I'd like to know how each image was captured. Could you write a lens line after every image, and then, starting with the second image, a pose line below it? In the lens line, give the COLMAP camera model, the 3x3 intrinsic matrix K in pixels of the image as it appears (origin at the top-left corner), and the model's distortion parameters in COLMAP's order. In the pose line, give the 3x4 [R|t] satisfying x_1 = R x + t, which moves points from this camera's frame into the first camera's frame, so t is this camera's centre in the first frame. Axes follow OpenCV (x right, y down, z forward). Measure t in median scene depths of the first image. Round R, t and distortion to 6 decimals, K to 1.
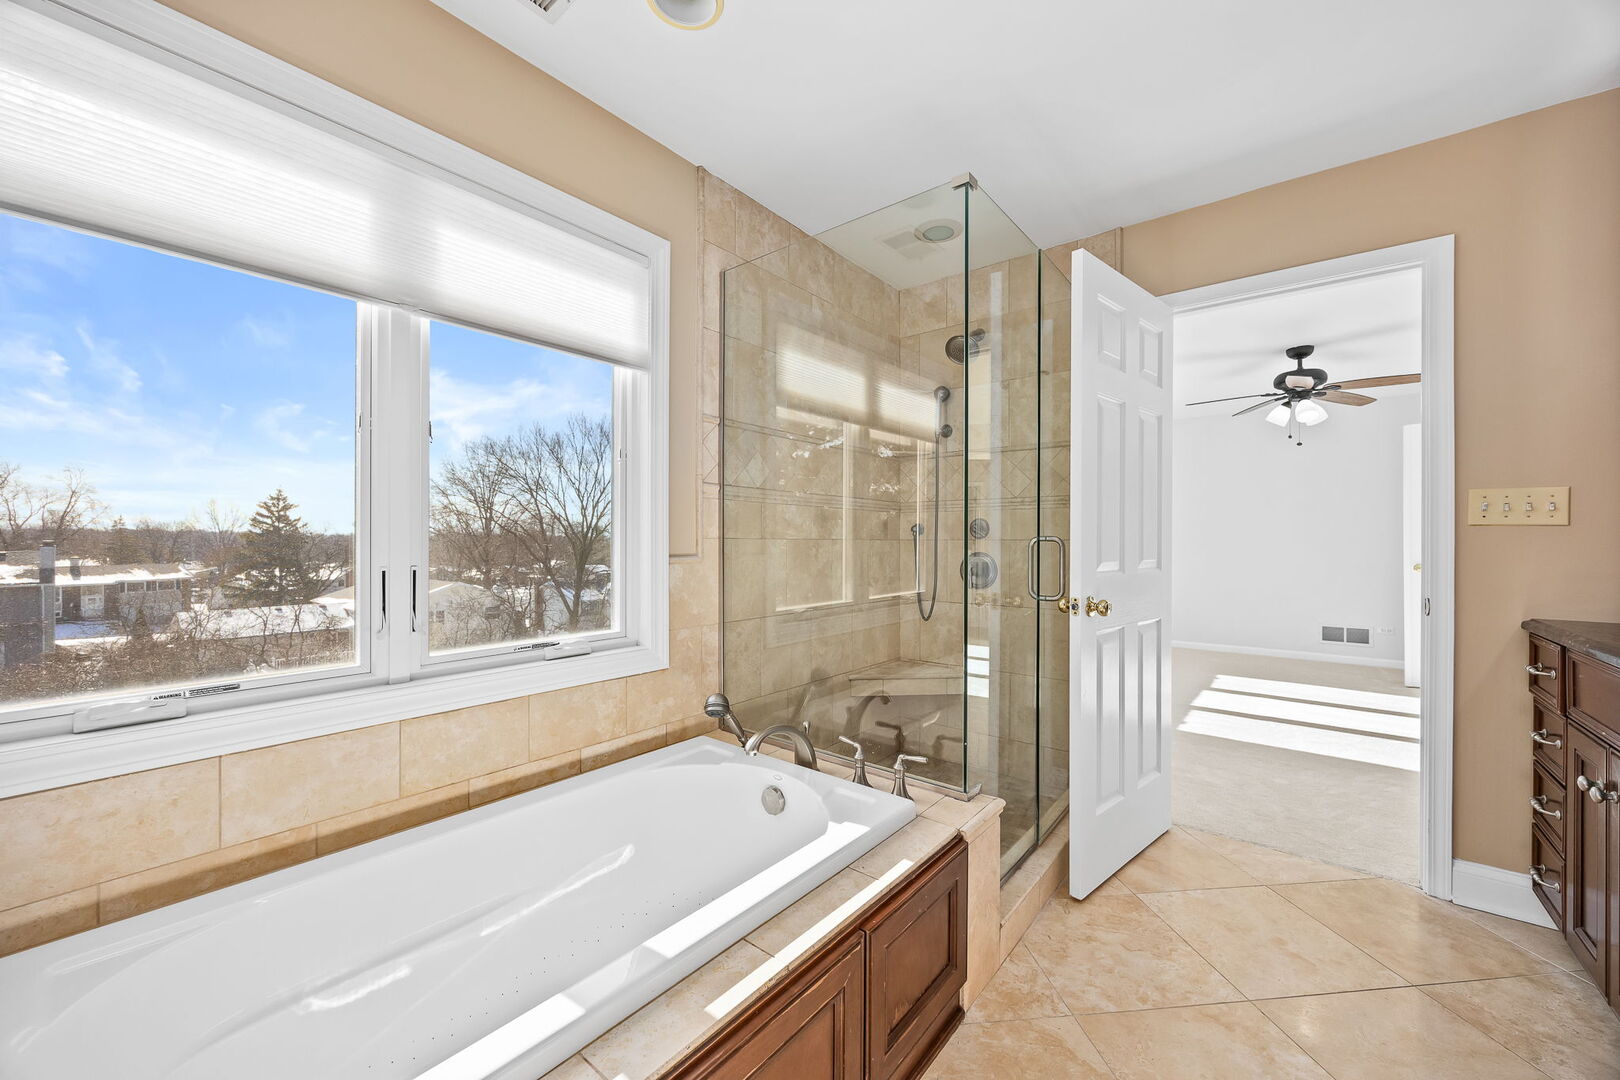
lens RADIAL K [[619.3, 0, 807.4], [0, 619.3, 539.2], [0, 0, 1]] dist [-0.006010, 0.000368]
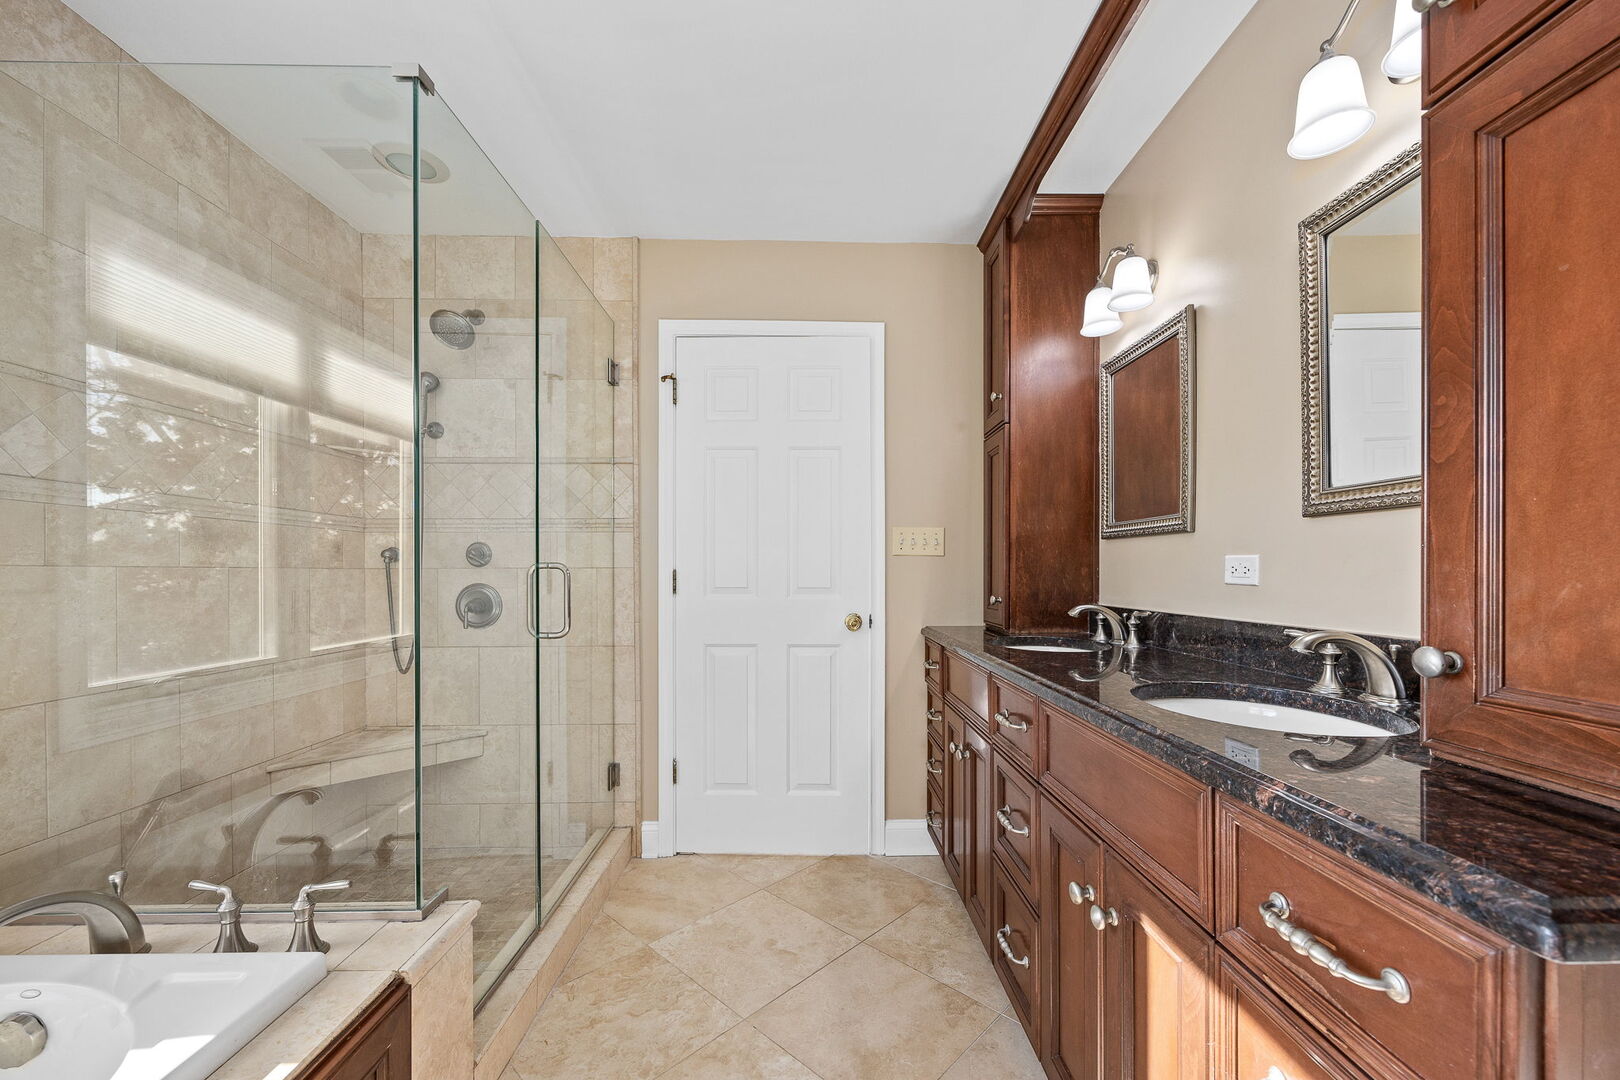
lens RADIAL K [[619.3, 0, 816.9], [0, 619.3, 572.0], [0, 0, 1]] dist [-0.006010, 0.000368]
pose [[0.767716, -0.004560, 0.640775, 0.126102], [0.003324, 0.999990, 0.003133, 0.006684], [-0.640782, -0.000275, 0.767723, 0.111039]]
